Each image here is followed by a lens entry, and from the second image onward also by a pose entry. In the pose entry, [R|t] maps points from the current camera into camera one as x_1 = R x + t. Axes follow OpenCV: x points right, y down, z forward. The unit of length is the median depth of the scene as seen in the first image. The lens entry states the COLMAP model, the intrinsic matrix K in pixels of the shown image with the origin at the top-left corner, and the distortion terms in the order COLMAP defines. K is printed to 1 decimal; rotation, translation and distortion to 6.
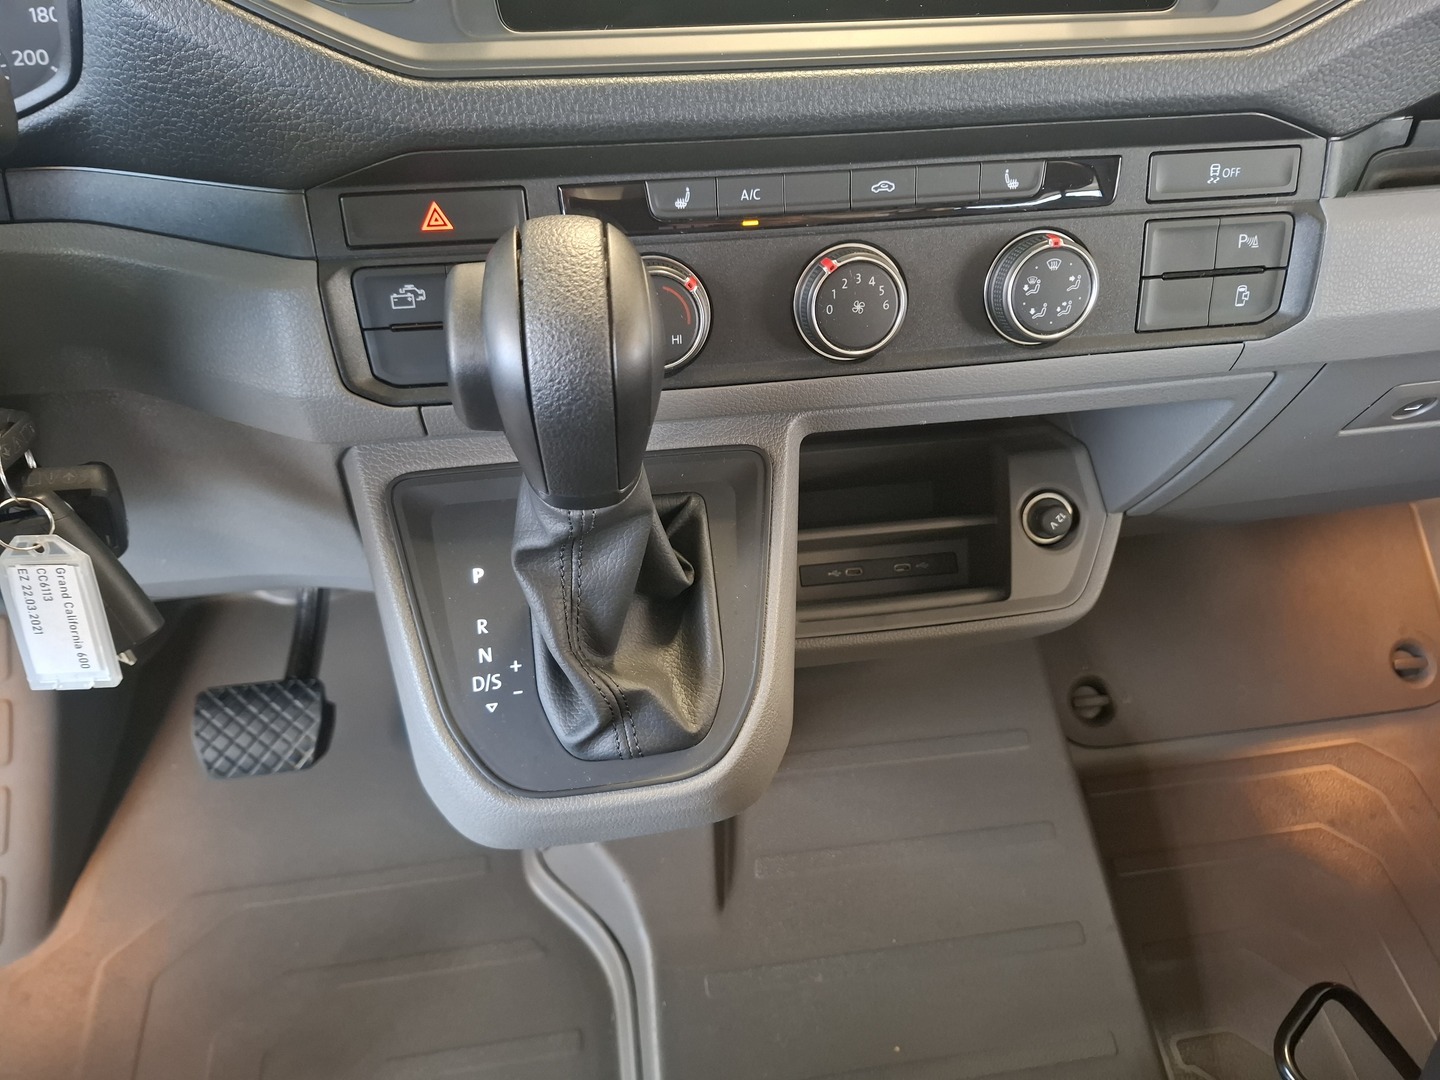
lens RADIAL K [[980.2, 0, 718.4], [0, 980.2, 513.8], [0, 0, 1]] dist [0.038494, -0.032547]
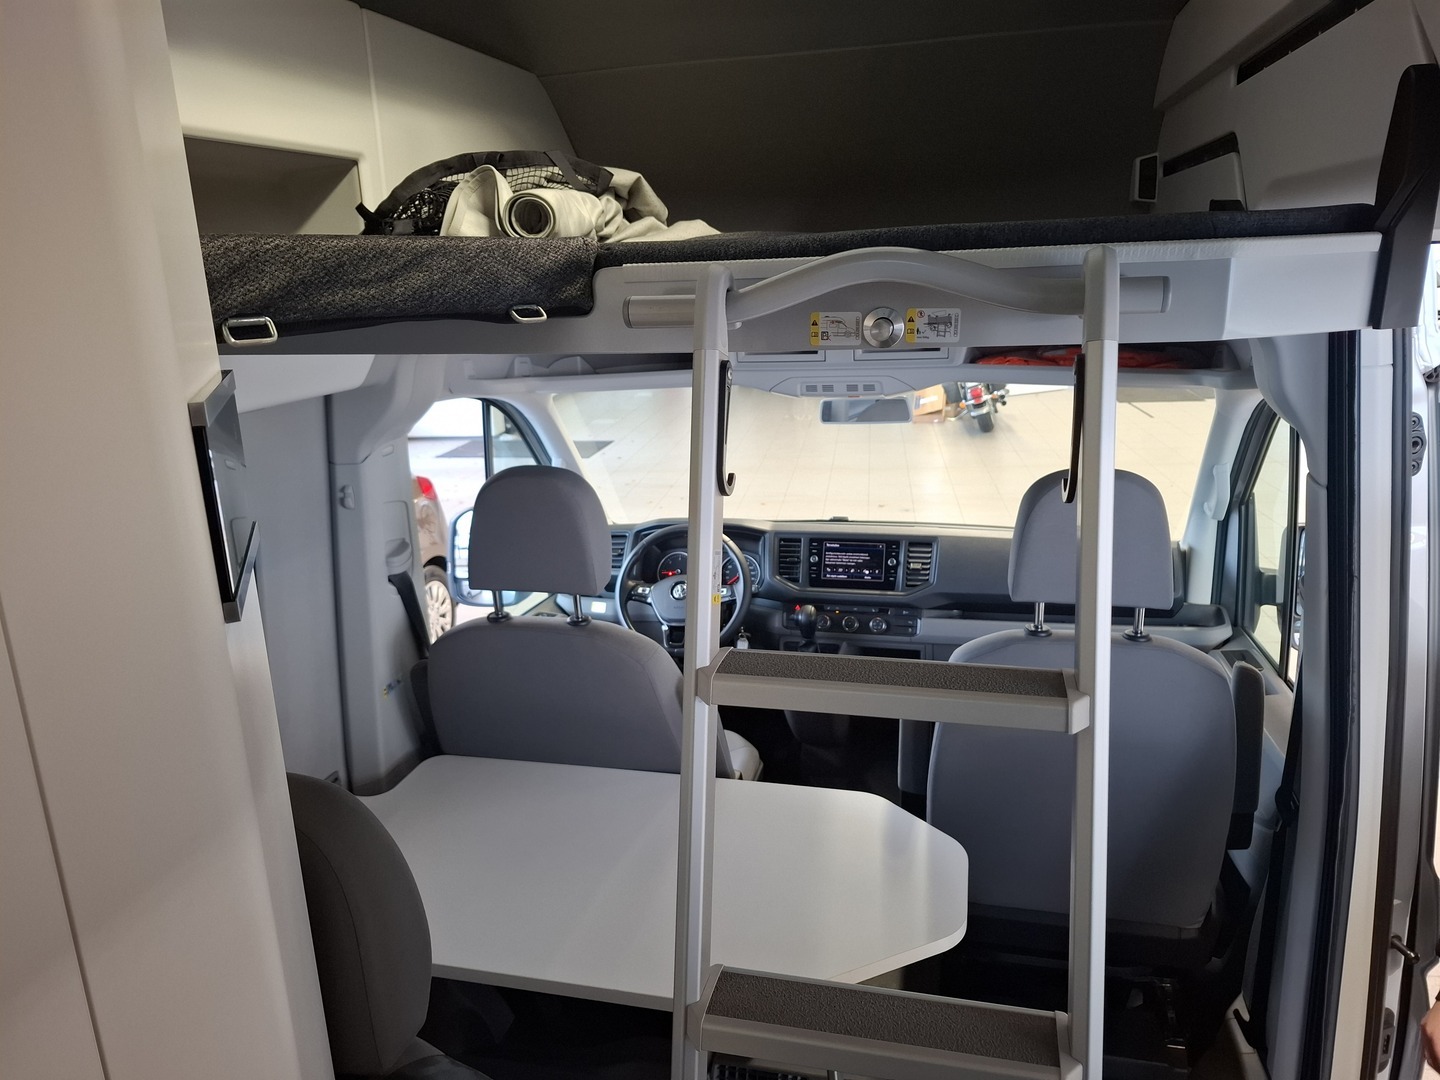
lens RADIAL K [[981.3, 0, 717.9], [0, 981.3, 535.0], [0, 0, 1]] dist [0.029943, -0.036449]
pose [[0.915693, 0.055743, -0.397993, 2.094112], [-0.229668, 0.885264, -0.404425, 2.365197], [0.329786, 0.461736, 0.823433, -5.603638]]
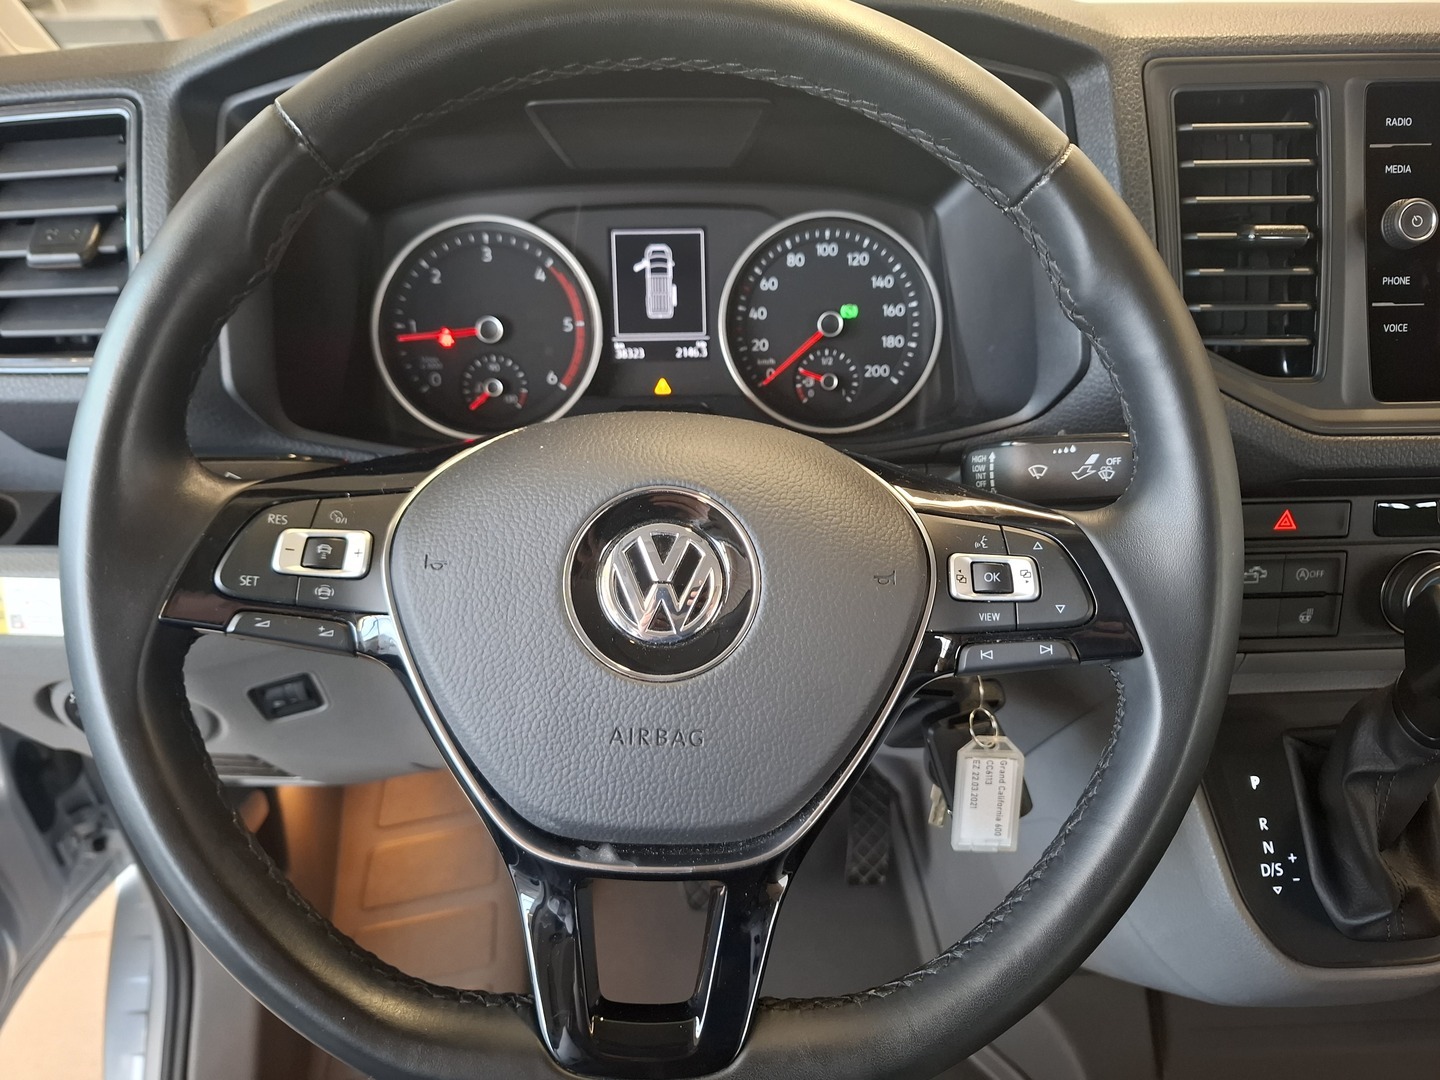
lens RADIAL K [[981.3, 0, 717.9], [0, 981.3, 535.0], [0, 0, 1]] dist [0.029943, -0.036449]
pose [[0.994956, 0.050289, -0.086798, -0.883792], [-0.060444, 0.991096, -0.118643, -0.064872], [0.080059, 0.123291, 0.989136, -0.388842]]
